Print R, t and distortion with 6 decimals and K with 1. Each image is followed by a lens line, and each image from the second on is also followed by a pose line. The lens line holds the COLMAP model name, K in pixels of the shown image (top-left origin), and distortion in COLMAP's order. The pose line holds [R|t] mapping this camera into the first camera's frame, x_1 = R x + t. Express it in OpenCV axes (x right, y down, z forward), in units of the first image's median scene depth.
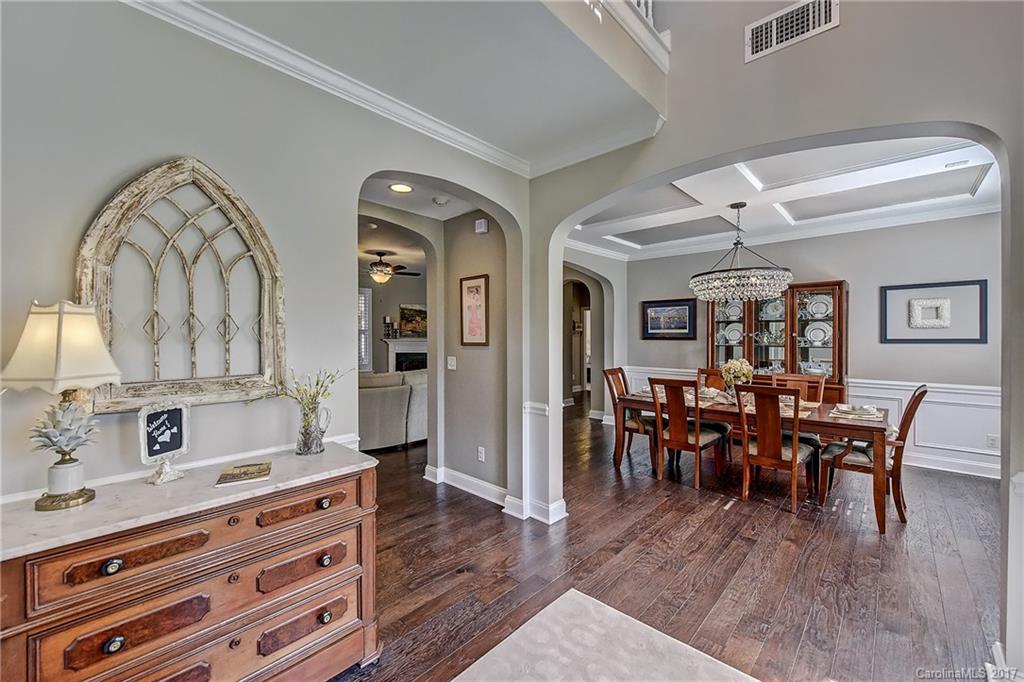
lens RADIAL K [[408.4, 0, 512.0], [0, 408.4, 341.0], [0, 0, 1]] dist [-0.000953, -0.000259]
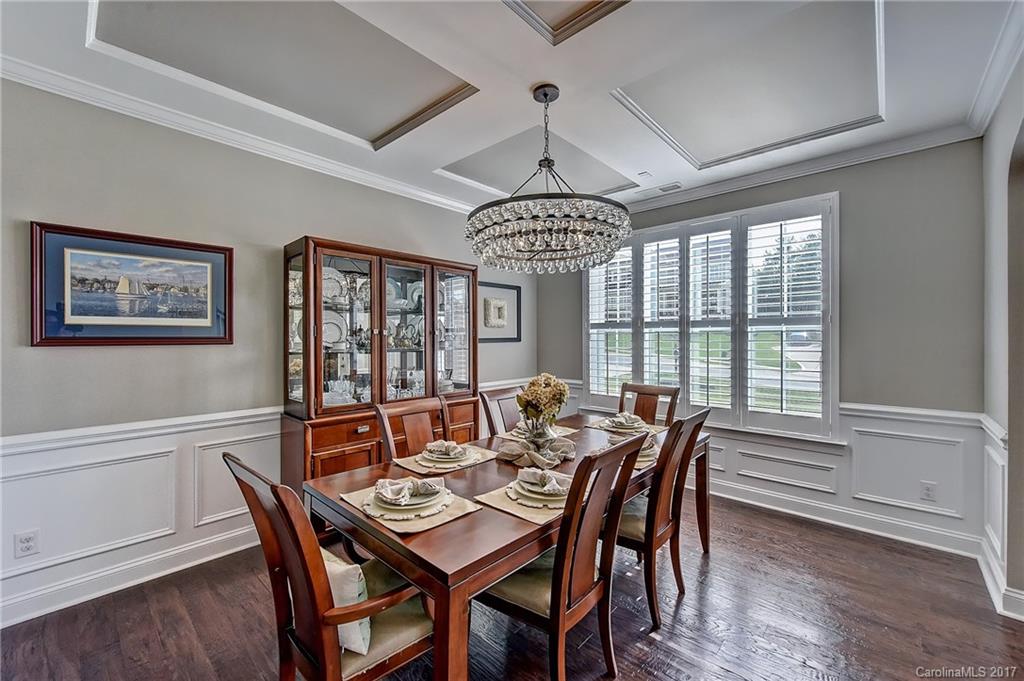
lens RADIAL K [[408.4, 0, 512.0], [0, 408.4, 340.5], [0, 0, 1]] dist [-0.000953, -0.000259]
pose [[-0.007975, -0.006895, 0.999944, 0.008953], [0.015555, 0.999854, 0.007018, -0.004050], [-0.999847, 0.015611, -0.007867, 0.678371]]
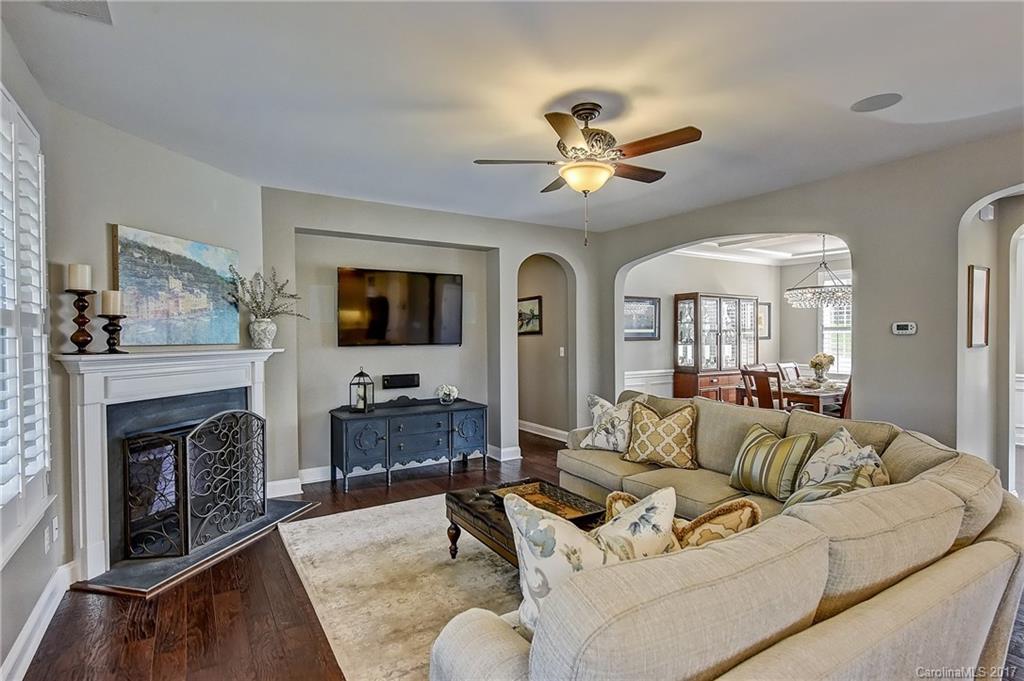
lens RADIAL K [[517.1, 0, 512.0], [0, 517.1, 340.5], [0, 0, 1]] dist [0.000766, 0.000067]
pose [[0.250204, -0.012656, 0.968110, -0.824994], [0.017396, 0.999812, 0.008575, -0.017404], [-0.968037, 0.014696, 0.250378, 0.996072]]
